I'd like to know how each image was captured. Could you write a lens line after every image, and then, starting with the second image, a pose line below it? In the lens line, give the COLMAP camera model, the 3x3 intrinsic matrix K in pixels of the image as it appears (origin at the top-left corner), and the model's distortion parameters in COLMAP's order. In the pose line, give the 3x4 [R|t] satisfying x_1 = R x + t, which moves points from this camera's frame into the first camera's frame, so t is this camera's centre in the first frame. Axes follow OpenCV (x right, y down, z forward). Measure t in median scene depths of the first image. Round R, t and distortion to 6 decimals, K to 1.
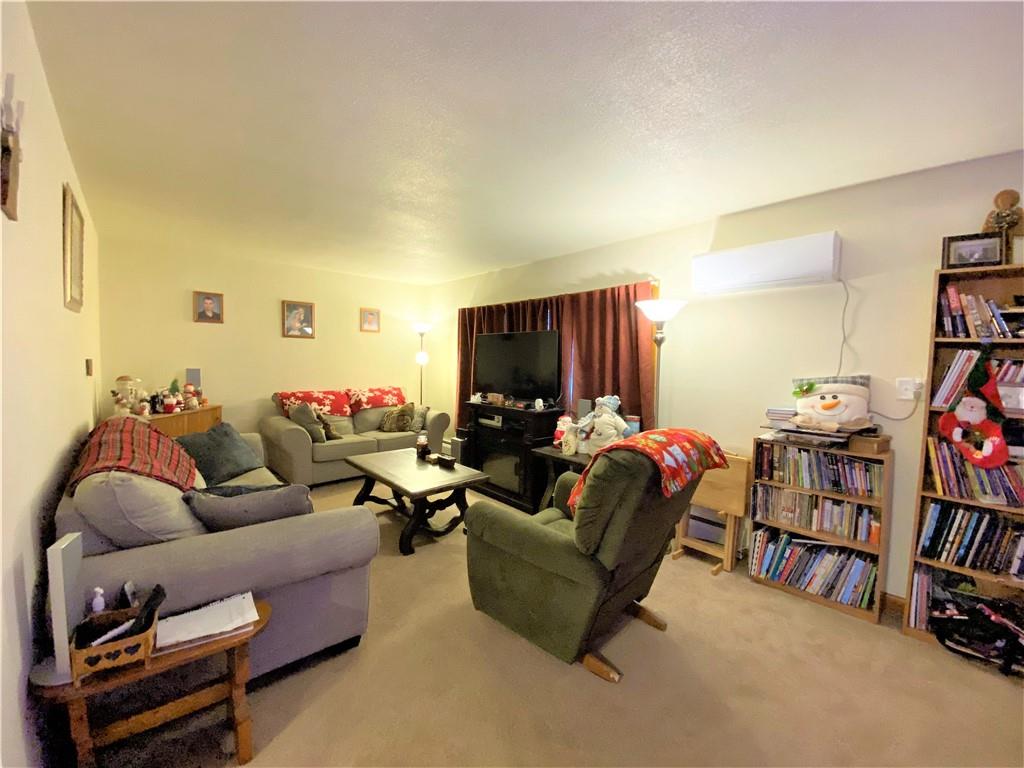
lens RADIAL K [[416.4, 0, 512.0], [0, 416.4, 384.0], [0, 0, 1]] dist [0.027020, -0.025708]
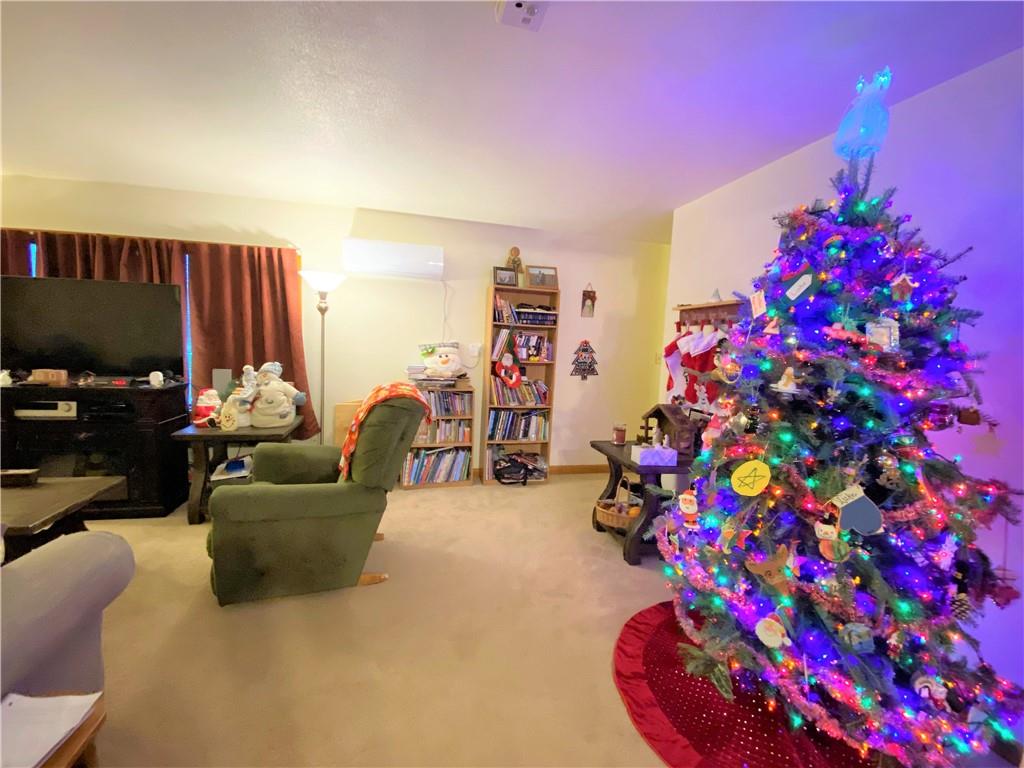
lens RADIAL K [[416.4, 0, 512.0], [0, 416.4, 384.0], [0, 0, 1]] dist [0.027020, -0.025708]
pose [[0.440759, -0.089918, 0.893111, -0.502578], [0.017332, 0.995637, 0.091687, -0.002623], [-0.897458, -0.024933, 0.440394, 0.078292]]
